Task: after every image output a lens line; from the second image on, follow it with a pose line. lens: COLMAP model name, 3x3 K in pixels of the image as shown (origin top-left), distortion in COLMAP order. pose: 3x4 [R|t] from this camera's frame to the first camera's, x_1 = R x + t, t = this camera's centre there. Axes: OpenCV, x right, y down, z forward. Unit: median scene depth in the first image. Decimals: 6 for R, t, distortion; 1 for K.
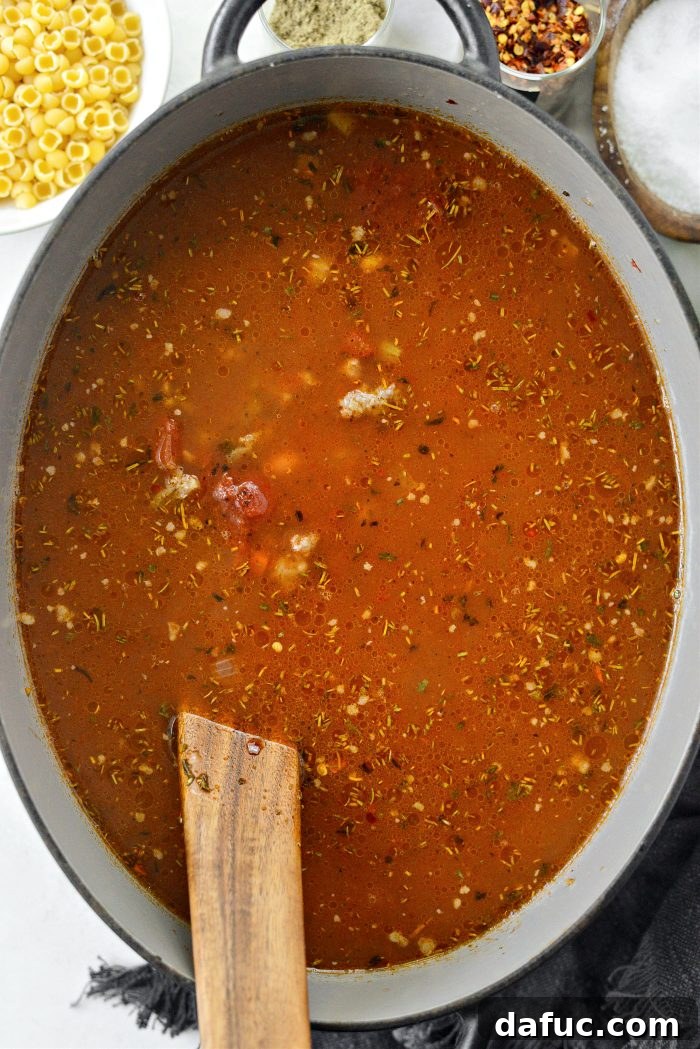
lens RADIAL K [[1719.2, 0, 348.7], [0, 1719.2, 513.1], [0, 0, 1]] dist [-0.084569, 0.000000]
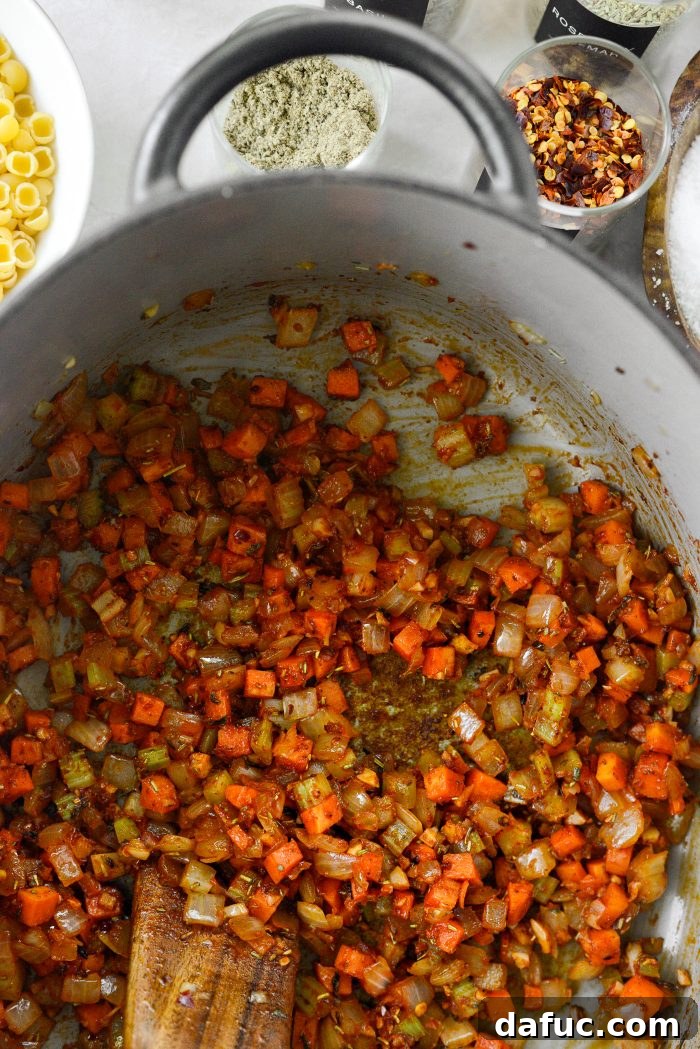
lens RADIAL K [[1719.2, 0, 347.4], [0, 1719.2, 534.2], [0, 0, 1]] dist [-0.084569, 0.000000]
pose [[0.999278, 0.014977, 0.034914, -0.015130], [-0.013575, 0.999105, -0.040053, -0.078996], [-0.035483, 0.039550, 0.998587, 0.247480]]
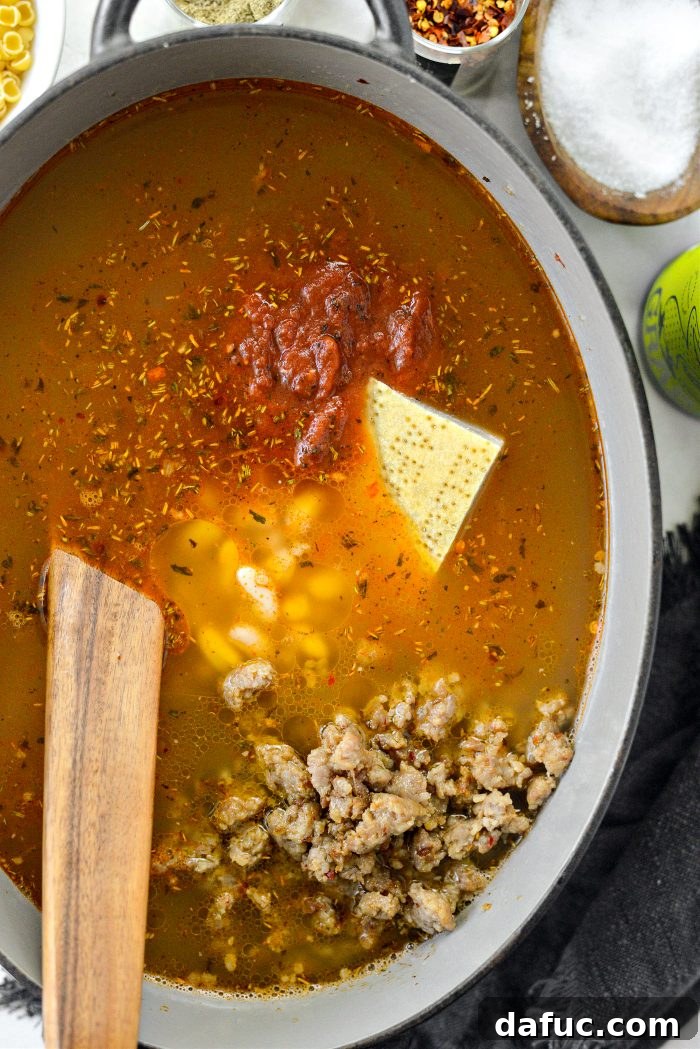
lens RADIAL K [[1719.2, 0, 347.8], [0, 1719.2, 516.4], [0, 0, 1]] dist [-0.084569, 0.000000]
pose [[0.999583, -0.002642, 0.028754, 0.022654], [0.000754, 0.997855, 0.065459, -0.060506], [-0.028866, -0.065410, 0.997441, 0.055328]]
